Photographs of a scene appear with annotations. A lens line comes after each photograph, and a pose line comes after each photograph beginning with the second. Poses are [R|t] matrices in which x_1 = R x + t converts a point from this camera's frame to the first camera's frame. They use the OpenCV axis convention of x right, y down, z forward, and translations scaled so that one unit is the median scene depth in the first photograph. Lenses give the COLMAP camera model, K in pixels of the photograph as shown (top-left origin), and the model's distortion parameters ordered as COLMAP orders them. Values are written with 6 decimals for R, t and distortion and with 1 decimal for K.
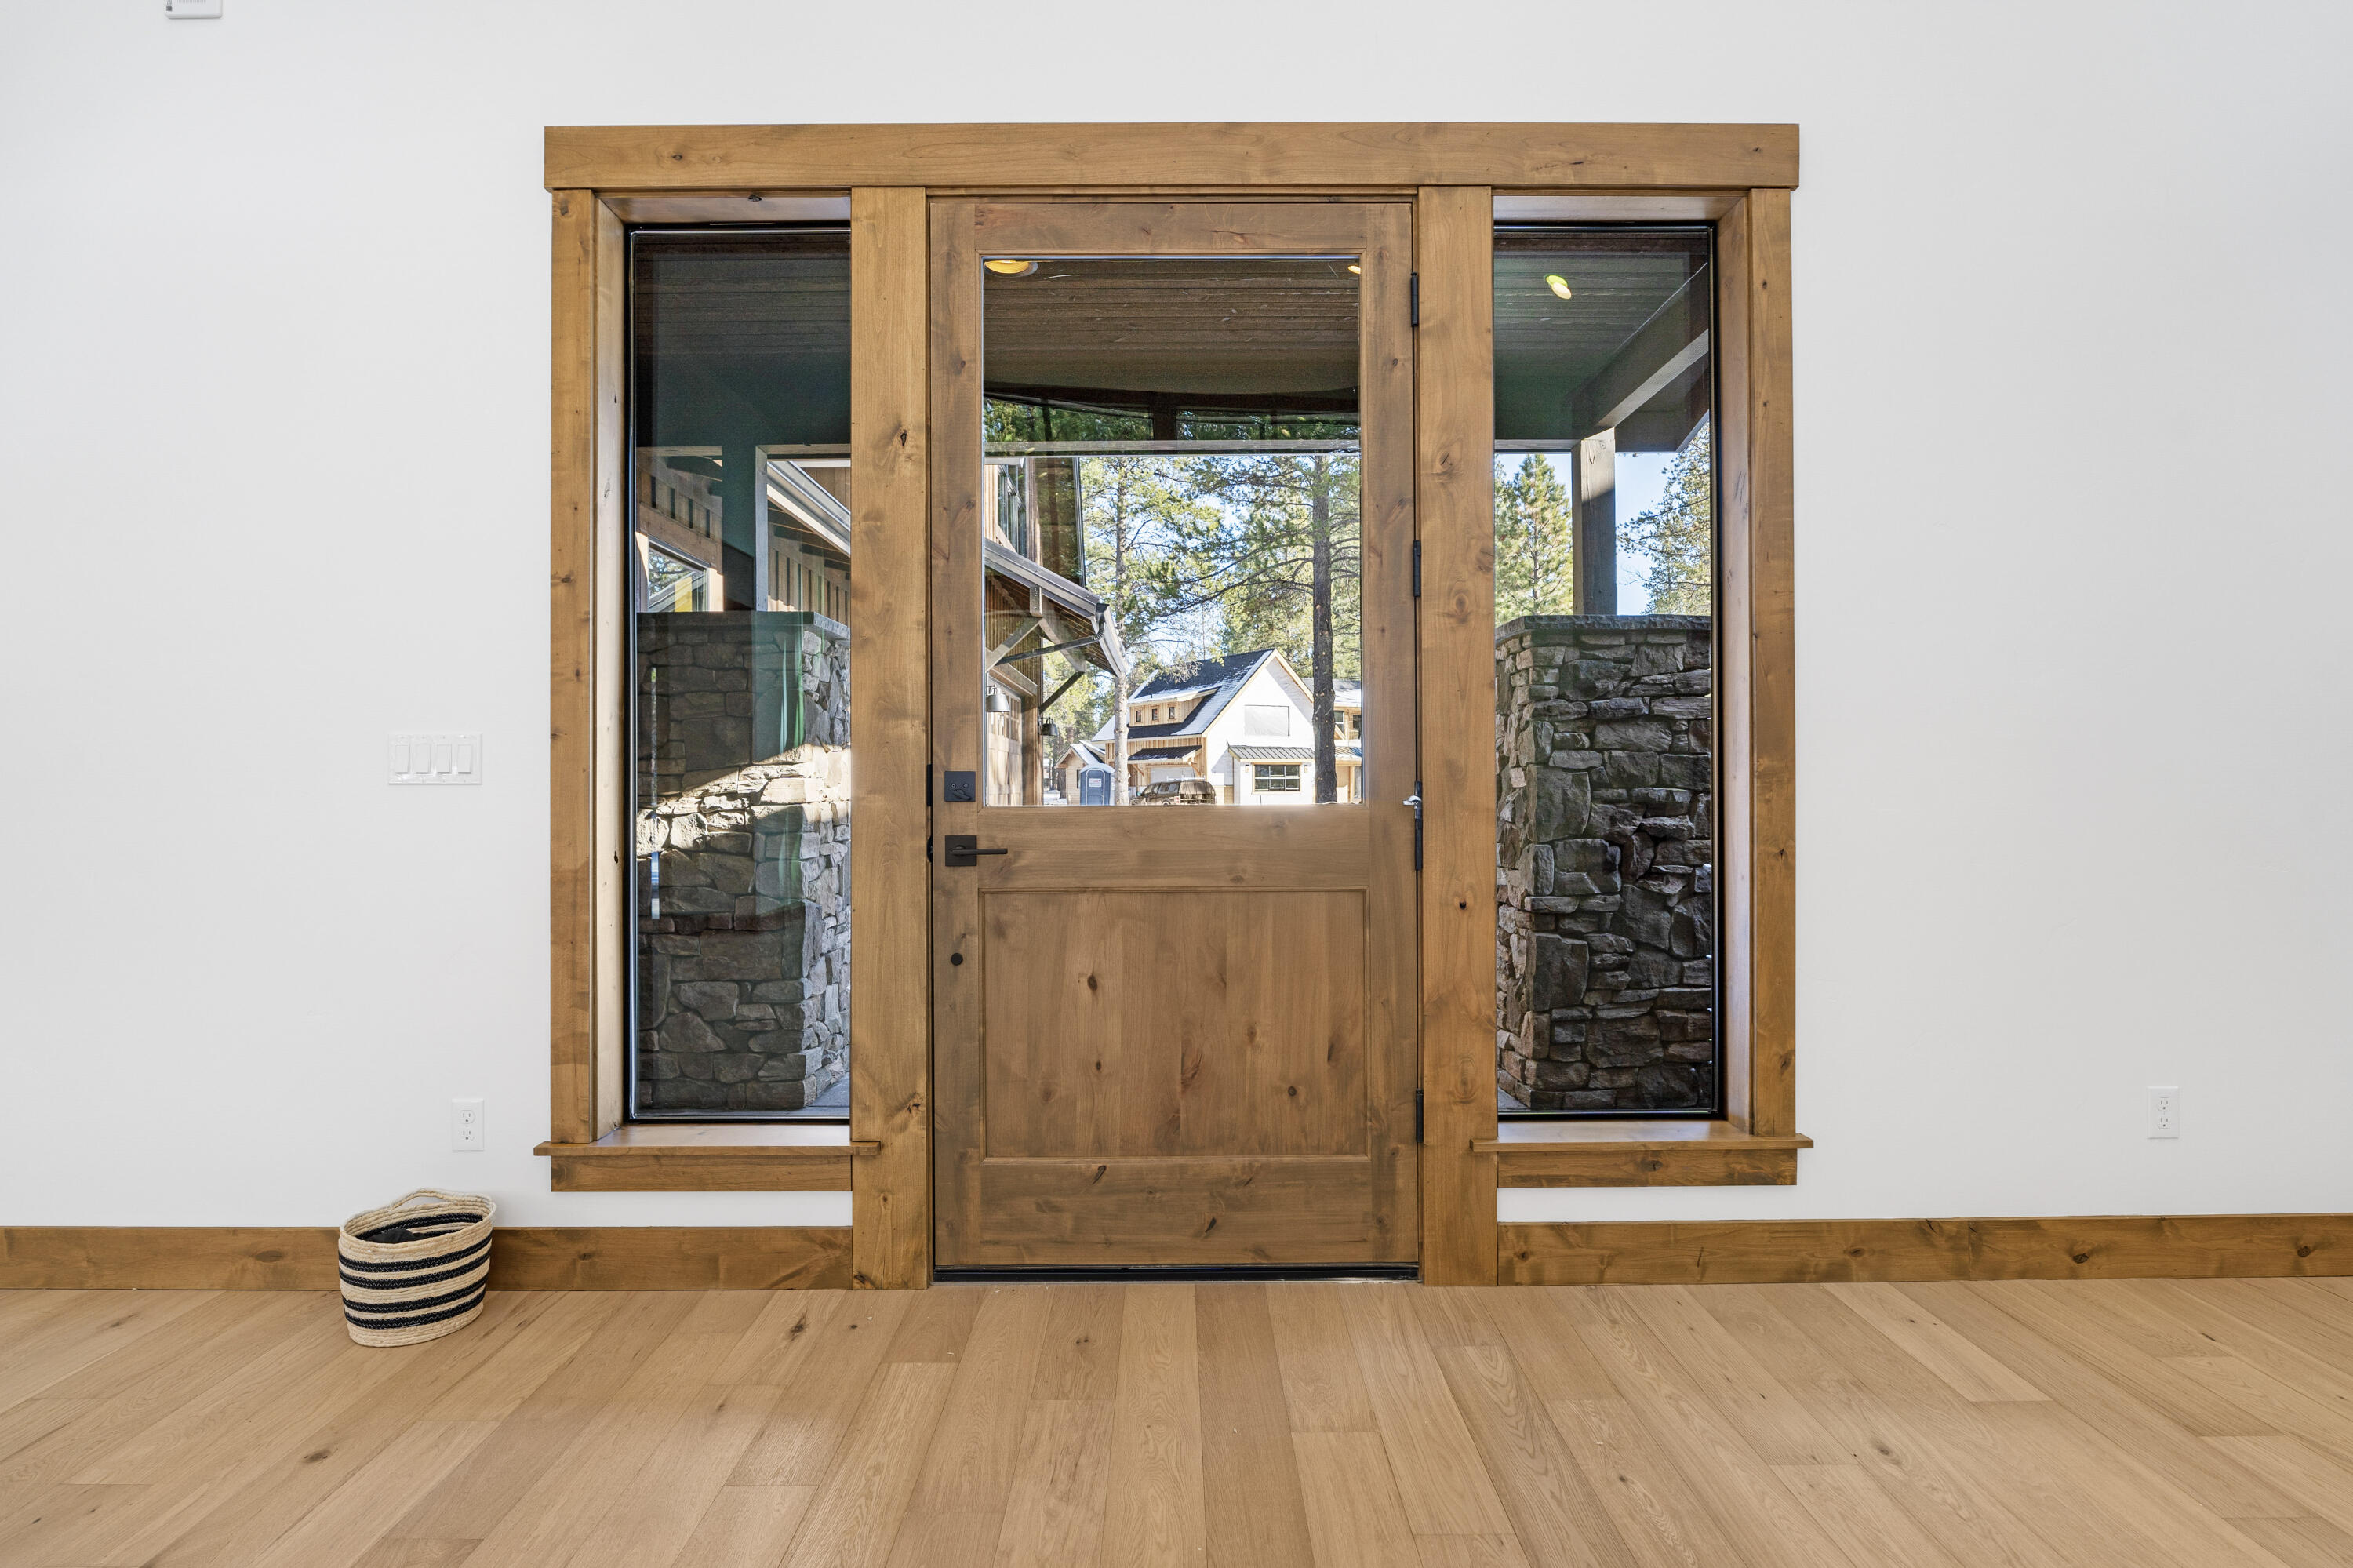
lens RADIAL K [[1261.3, 0, 1149.7], [0, 1261.3, 787.1], [0, 0, 1]] dist [-0.003241, 0.001884]
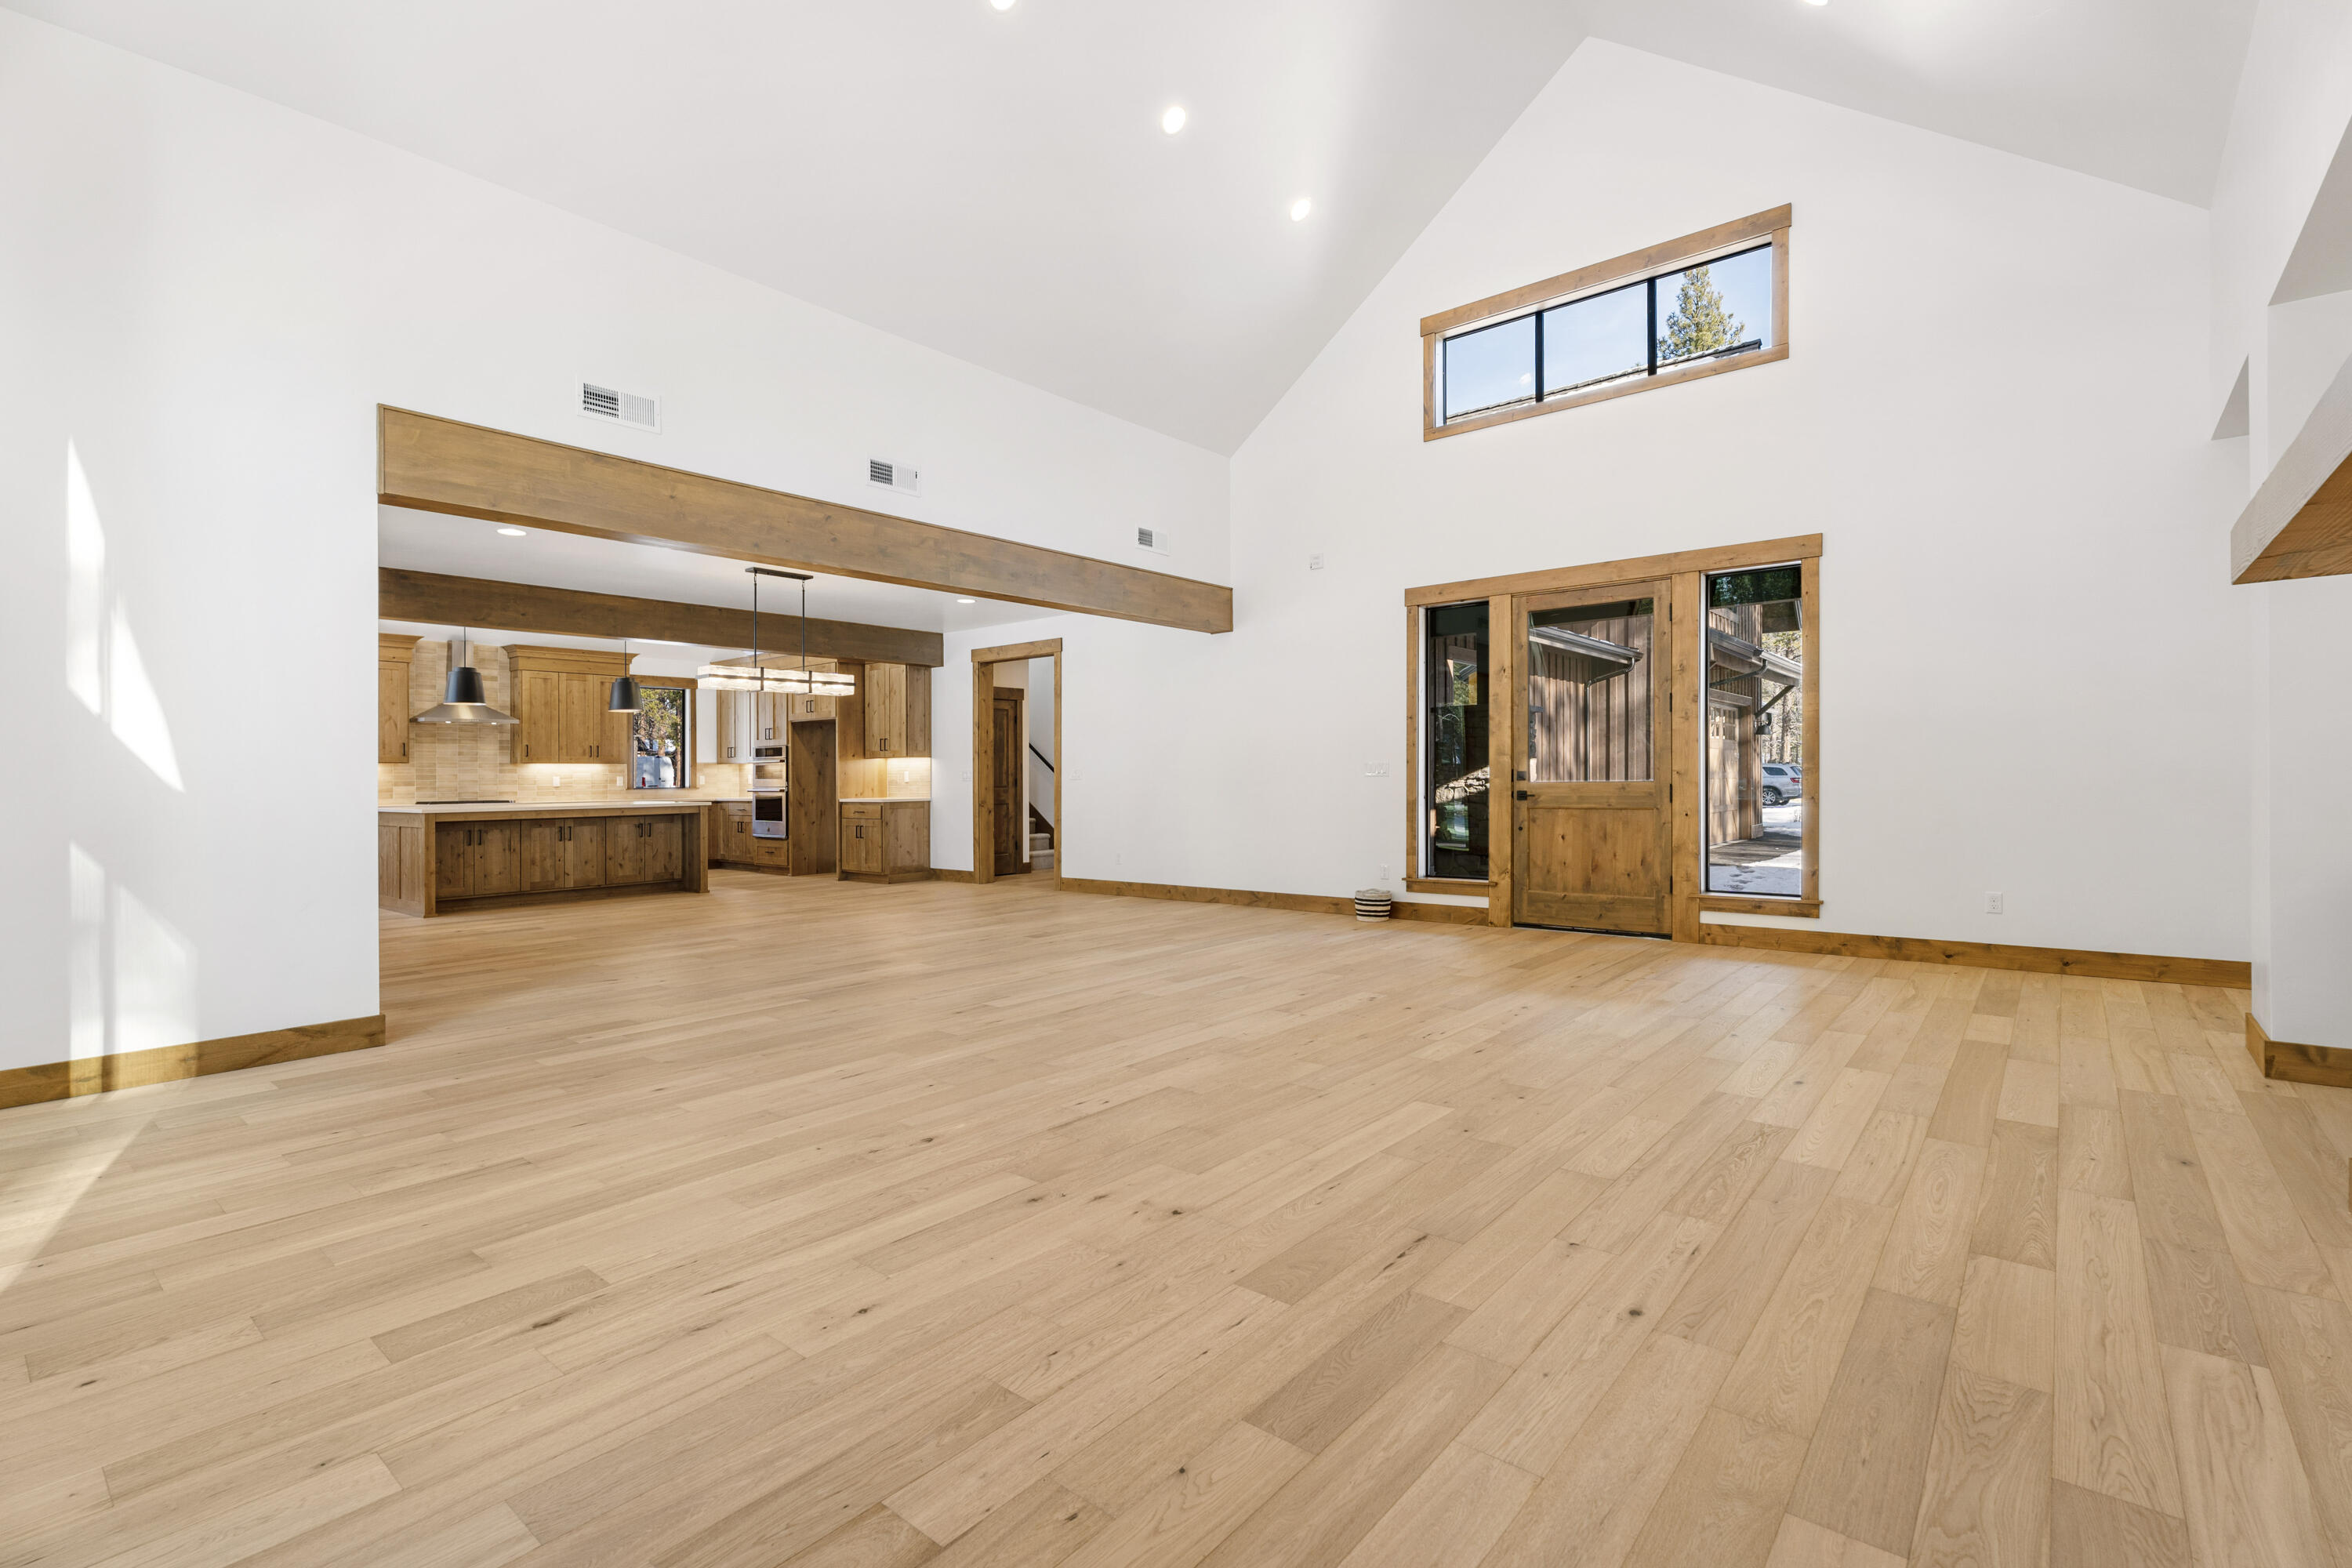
lens RADIAL K [[1060.4, 0, 1160.3], [0, 1060.4, 807.6], [0, 0, 1]] dist [0.001763, -0.003917]
pose [[0.766290, 0.013206, -0.642360, 0.897979], [0.008383, 0.999498, 0.030549, -0.010735], [0.642441, -0.028795, 0.765794, -1.706428]]
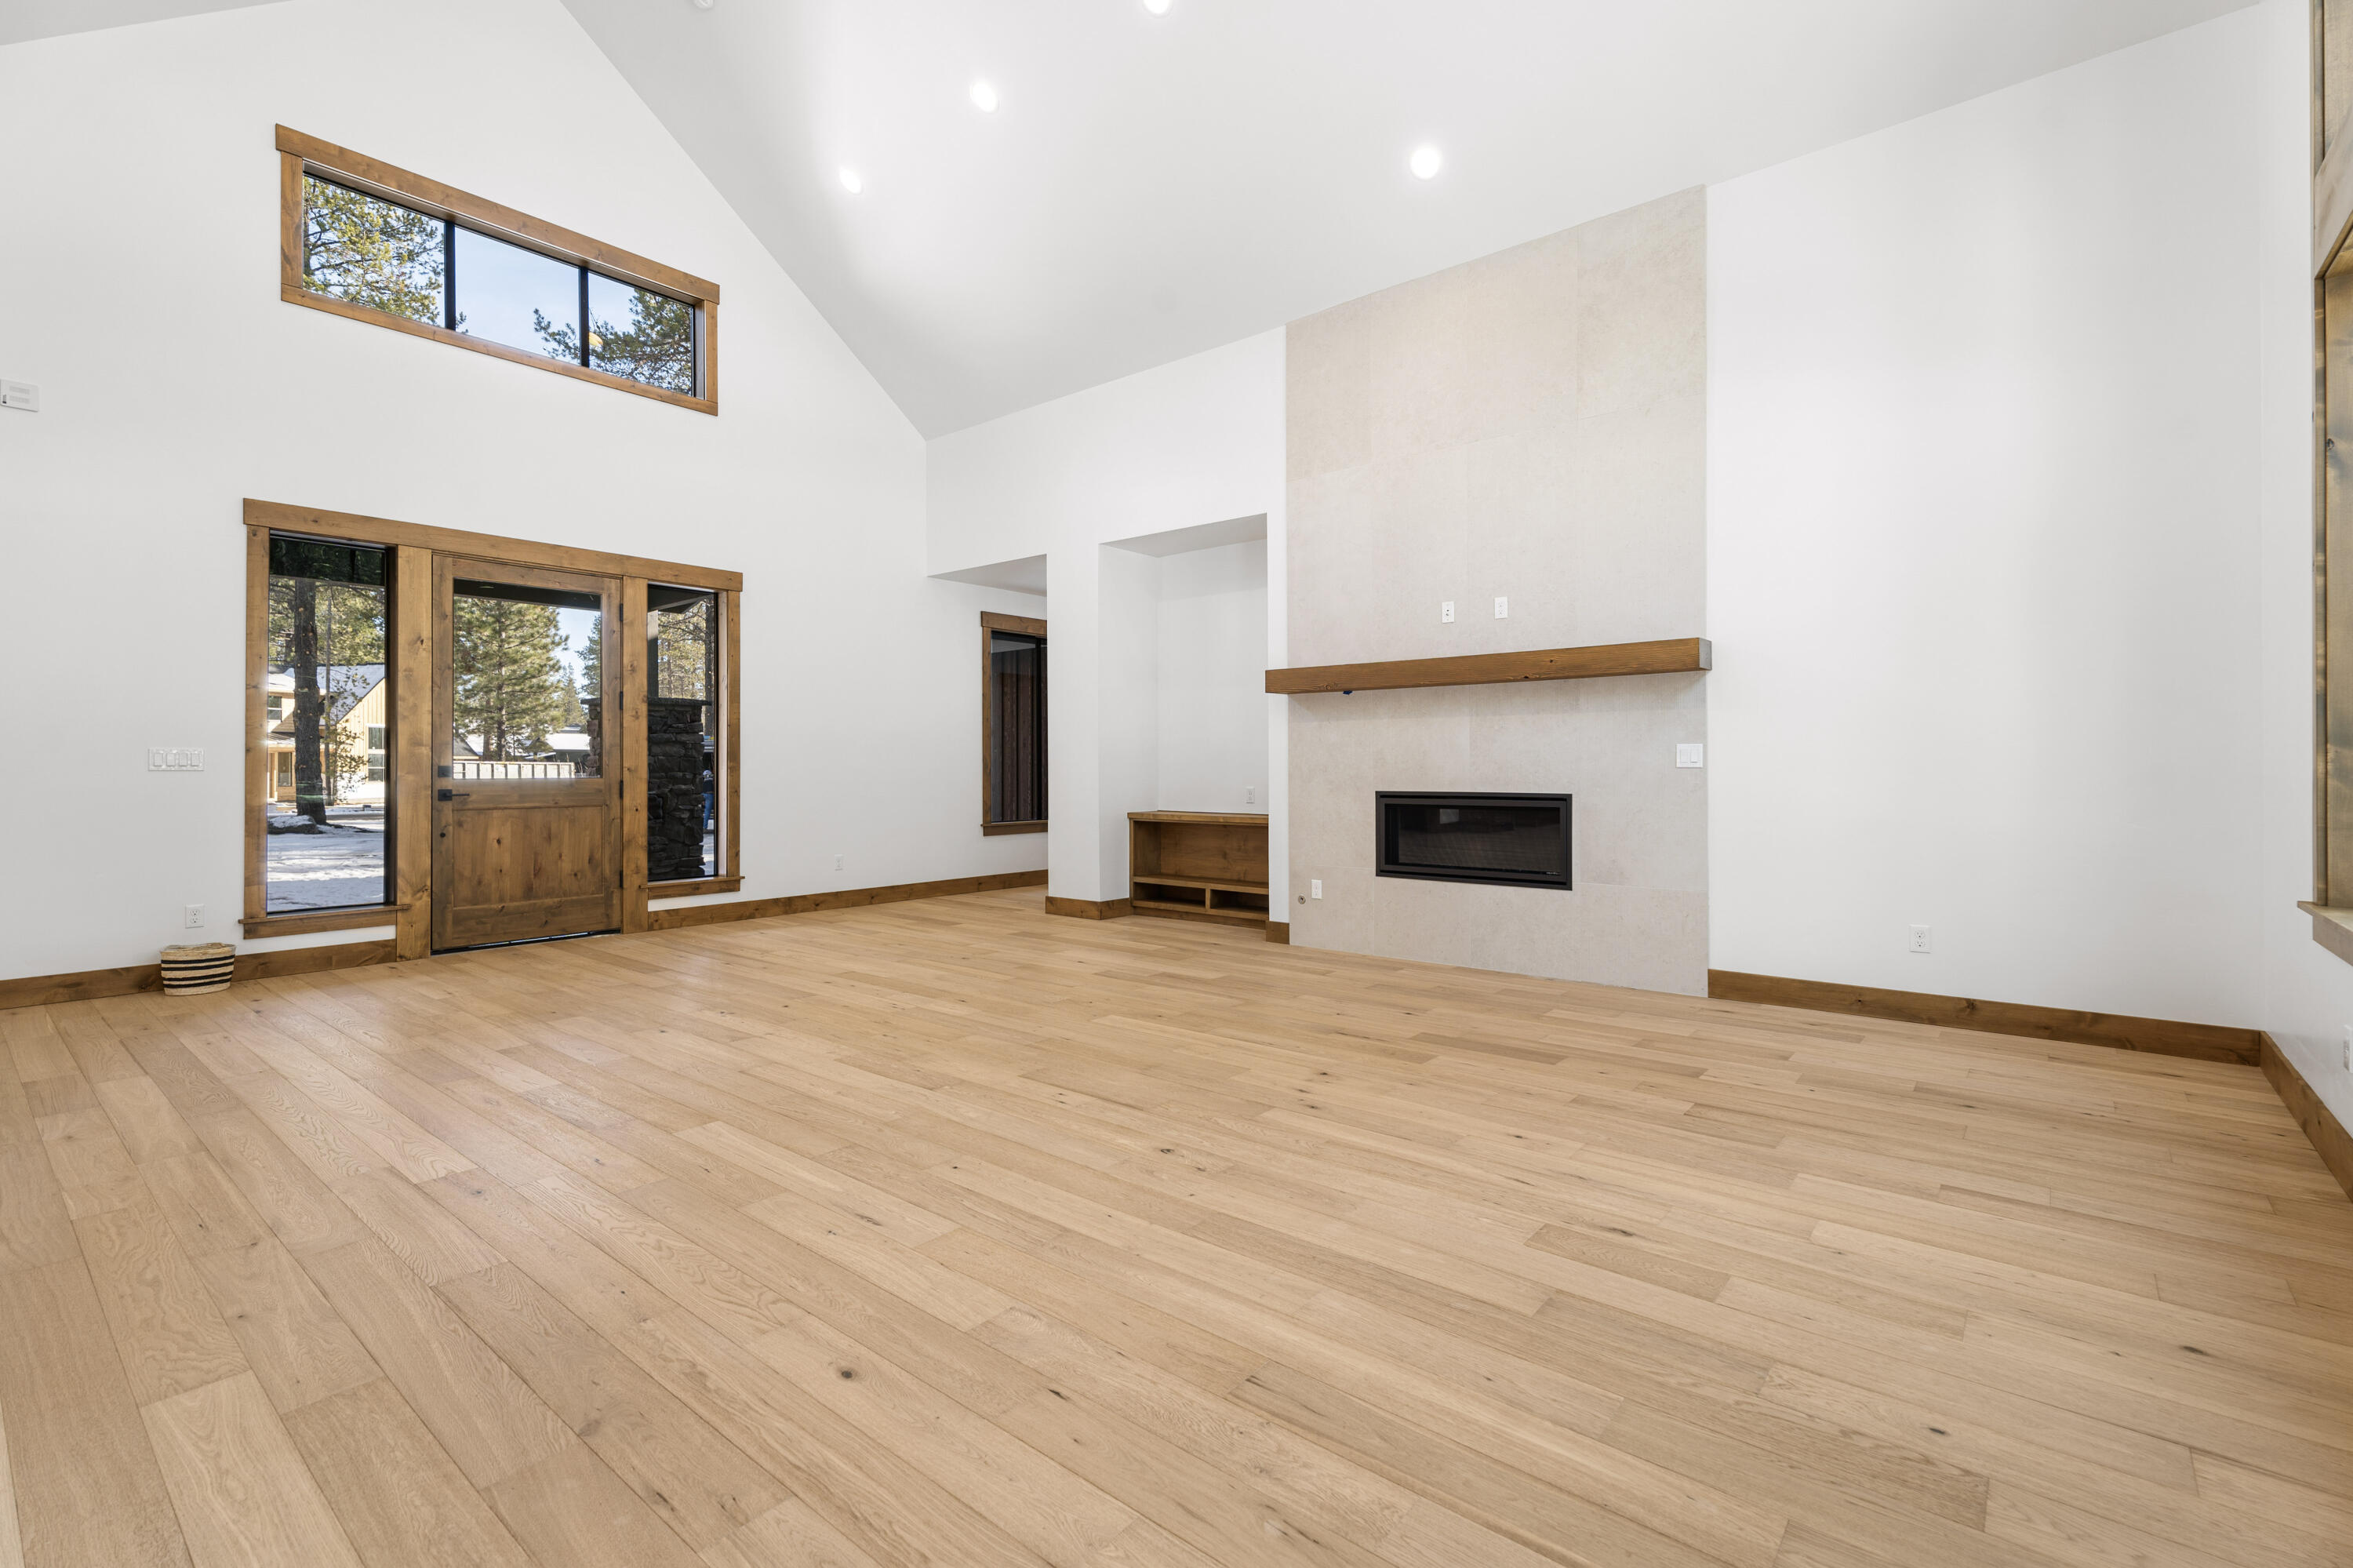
lens RADIAL K [[1060.9, 0, 1197.8], [0, 1060.9, 764.7], [0, 0, 1]] dist [0.001763, -0.003917]
pose [[0.624174, 0.006000, 0.781262, -0.920110], [0.000537, 0.999967, -0.008109, 0.004933], [-0.781285, 0.005480, 0.624150, -1.688101]]
